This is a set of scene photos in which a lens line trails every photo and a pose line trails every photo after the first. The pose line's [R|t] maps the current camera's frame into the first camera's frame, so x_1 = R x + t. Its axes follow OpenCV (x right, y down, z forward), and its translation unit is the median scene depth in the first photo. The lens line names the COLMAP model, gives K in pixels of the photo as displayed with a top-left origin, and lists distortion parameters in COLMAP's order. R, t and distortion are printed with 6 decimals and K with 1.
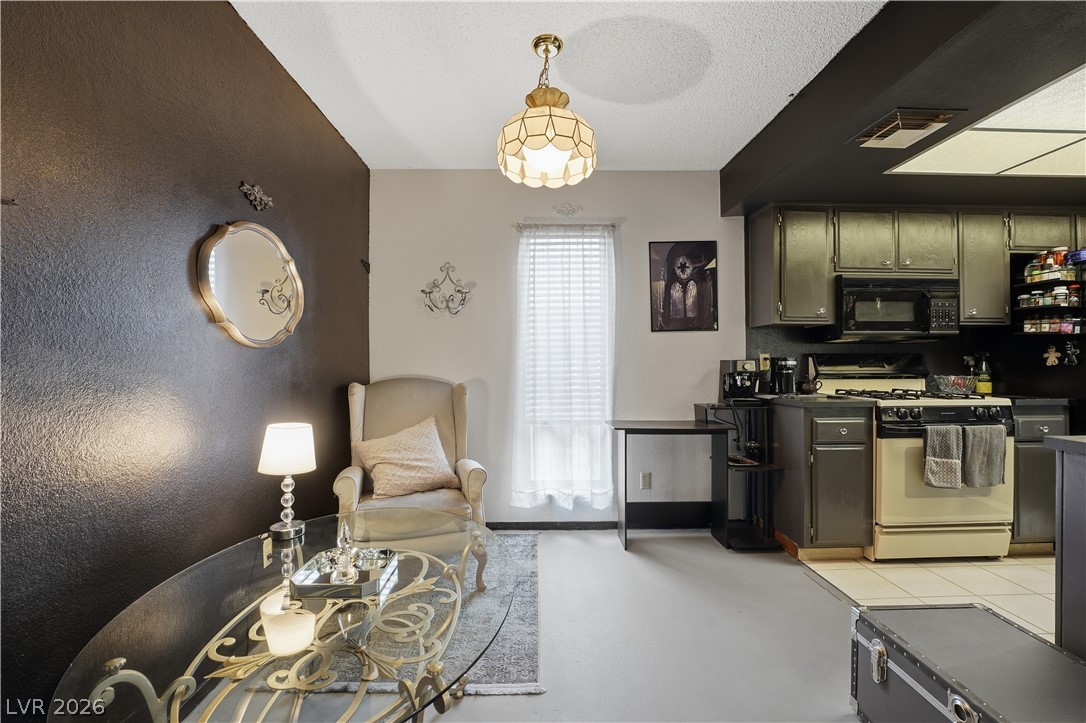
lens RADIAL K [[448.4, 0, 540.2], [0, 448.4, 363.7], [0, 0, 1]] dist [-0.028146, 0.002963]
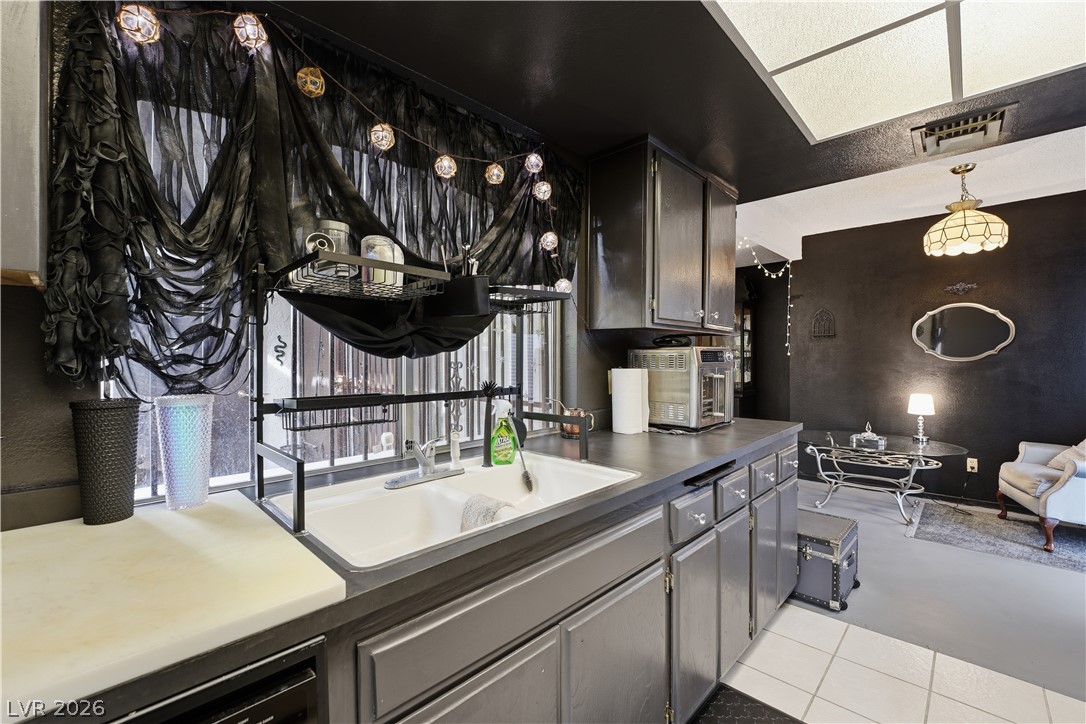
lens RADIAL K [[451.8, 0, 542.5], [0, 451.8, 358.9], [0, 0, 1]] dist [-0.030596, 0.005141]
pose [[-0.710296, 0.009795, -0.703835, 1.436294], [0.007102, 0.999952, 0.006749, -0.048526], [0.703867, -0.000205, -0.710332, 0.704520]]
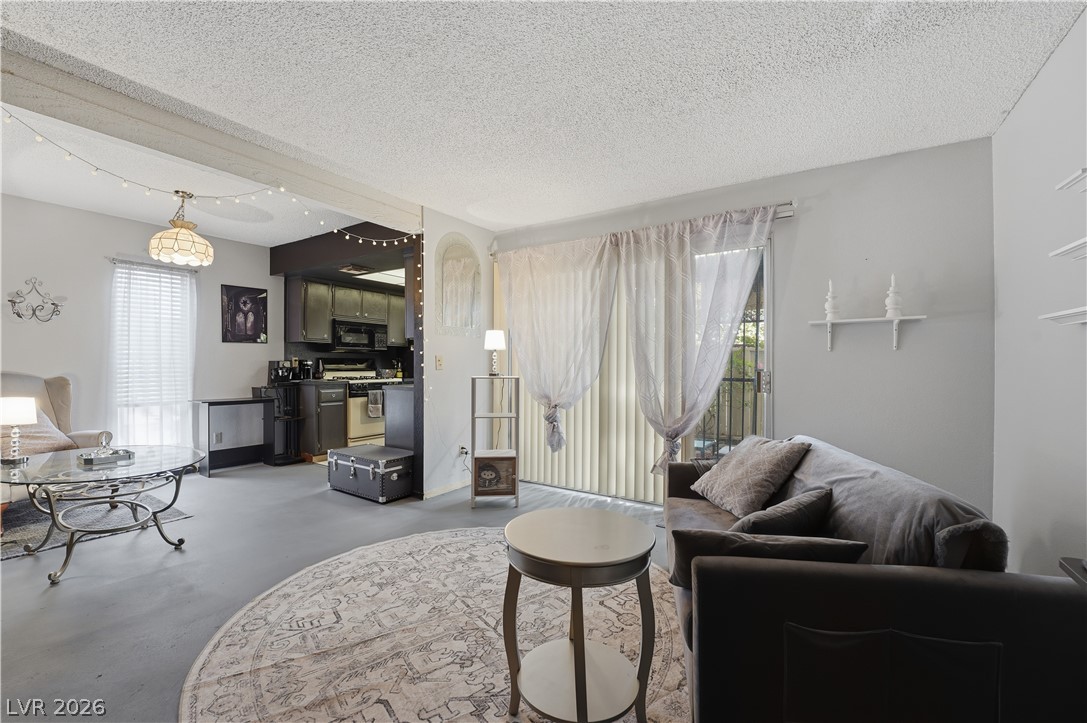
lens RADIAL K [[448.8, 0, 540.7], [0, 448.8, 363.7], [0, 0, 1]] dist [-0.028146, 0.002963]
pose [[0.563441, 0.005109, 0.826140, -0.448964], [-0.005255, 0.999983, -0.002601, 0.002127], [-0.826139, -0.002876, 0.563459, -0.884482]]
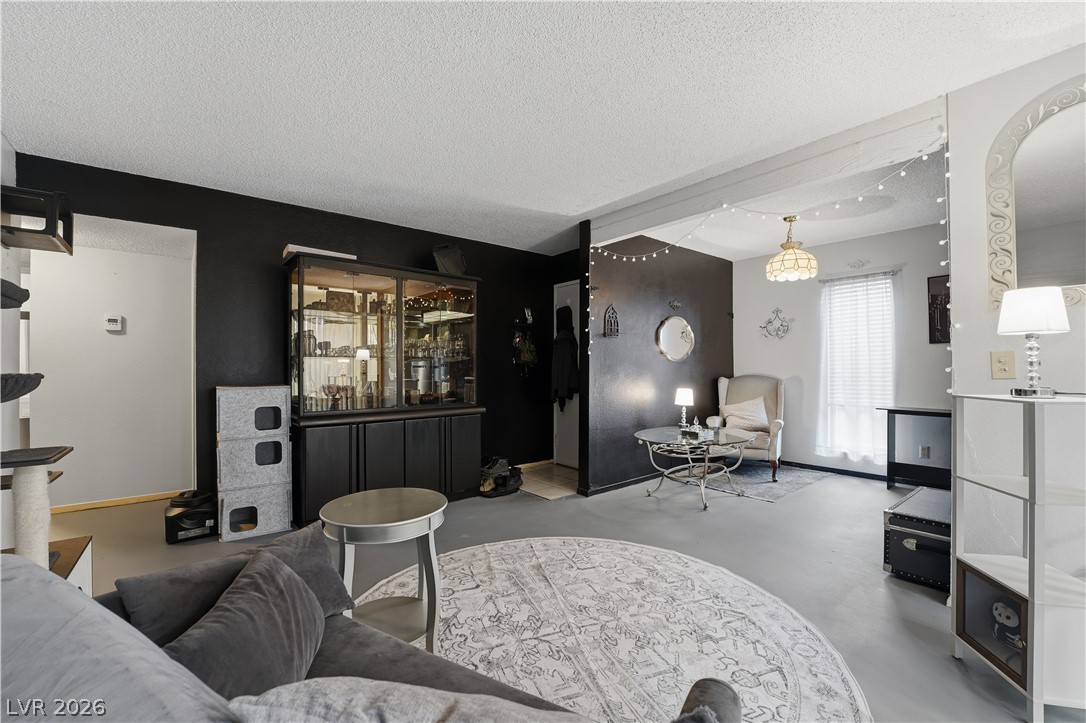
lens RADIAL K [[448.4, 0, 540.2], [0, 448.4, 363.7], [0, 0, 1]] dist [-0.028146, 0.002963]
pose [[0.618389, -0.007474, -0.785837, 0.633816], [0.001861, 0.999966, -0.008046, -0.001576], [0.785870, 0.003513, 0.618382, -0.852240]]
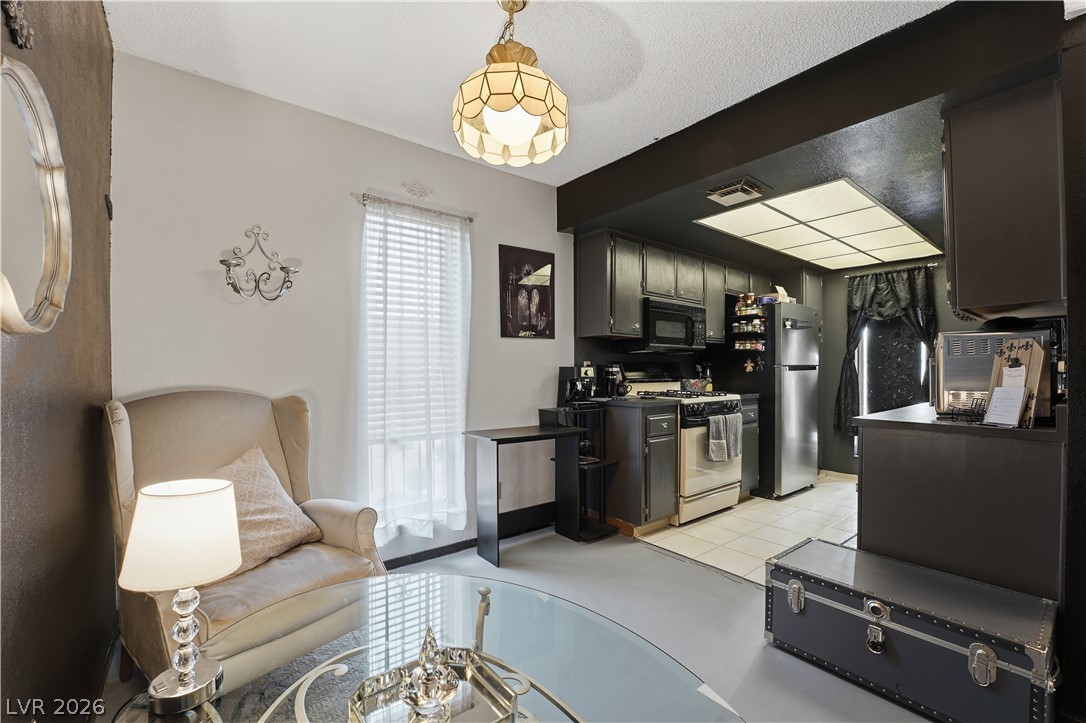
lens RADIAL K [[451.2, 0, 540.7], [0, 451.2, 372.9], [0, 0, 1]] dist [-0.027390, -0.000066]
pose [[0.797770, -0.001515, 0.602960, -0.304871], [-0.001545, 0.999988, 0.004556, 0.002032], [-0.602960, -0.004566, 0.797758, 0.187552]]
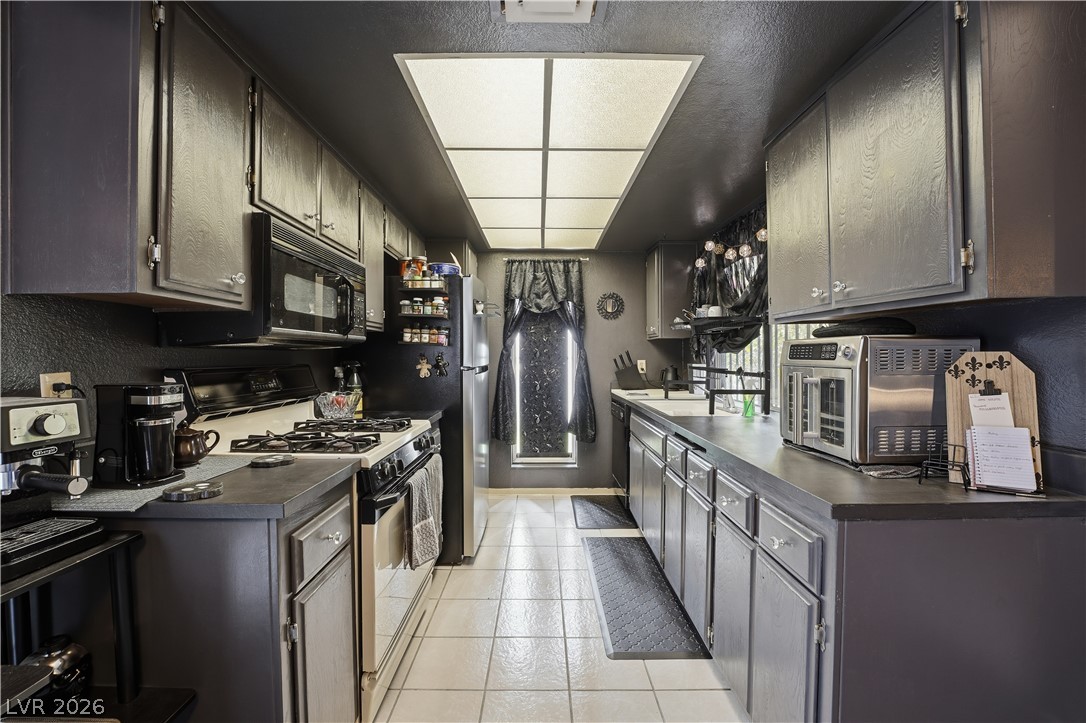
lens RADIAL K [[443.7, 0, 543.0], [0, 443.7, 361.5], [0, 0, 1]] dist [-0.025181, 0.000400]
pose [[0.007807, -0.010415, 0.999915, 0.186017], [0.000655, 0.999946, 0.010410, -0.039149], [-0.999969, 0.000573, 0.007813, 0.683659]]
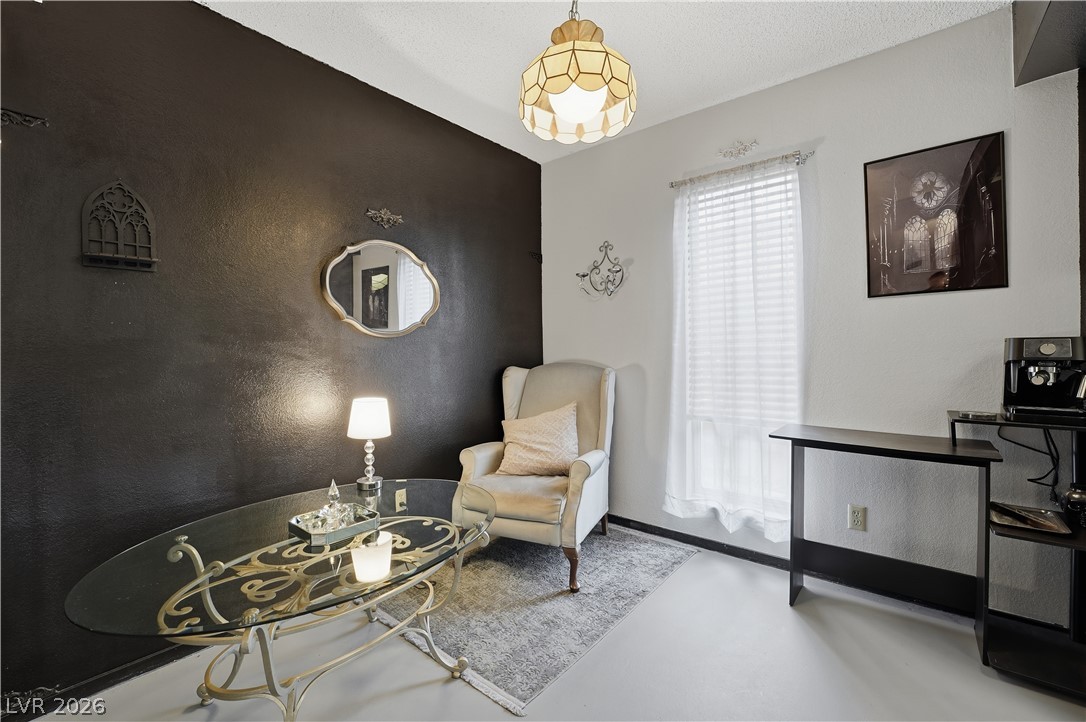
lens RADIAL K [[455.8, 0, 542.8], [0, 455.8, 353.6], [0, 0, 1]] dist [-0.018554, 0.000660]
pose [[0.762141, 0.000118, -0.647410, 0.352366], [0.009282, 0.999895, 0.011110, -0.000079], [0.647344, -0.014477, 0.762061, 0.192619]]
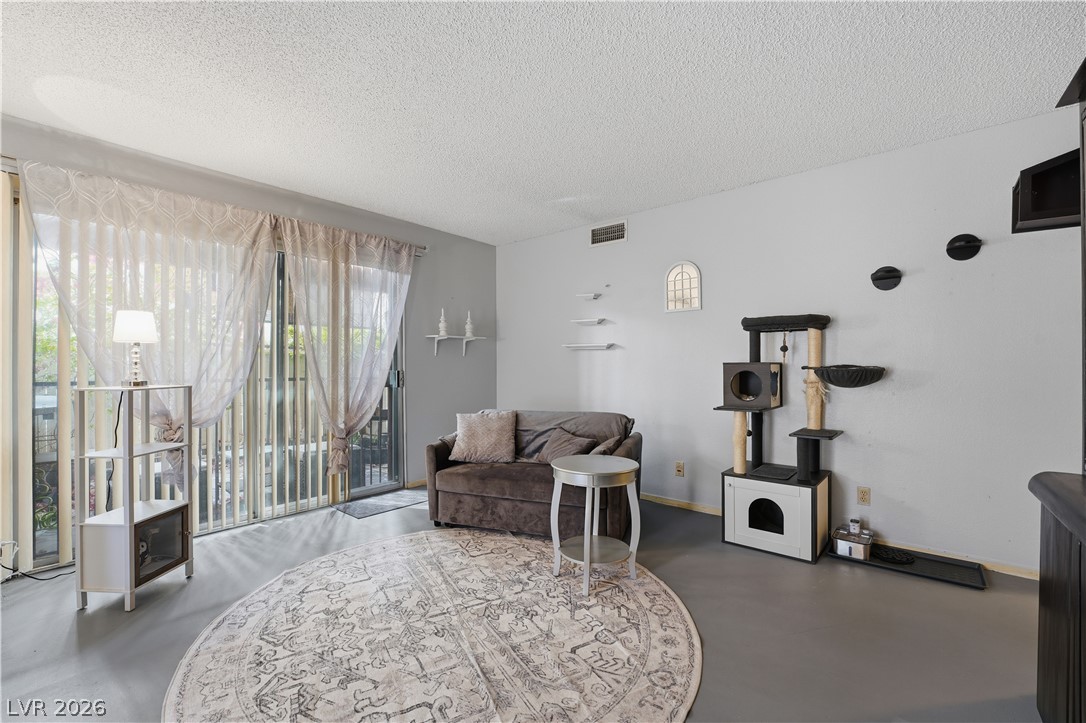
lens RADIAL K [[451.0, 0, 540.0], [0, 451.0, 364.1], [0, 0, 1]] dist [-0.027855, 0.000449]
pose [[-0.747150, 0.004080, 0.664643, -0.507253], [0.002464, 0.999991, -0.003368, 0.001028], [-0.664651, -0.000879, -0.747153, 0.098116]]
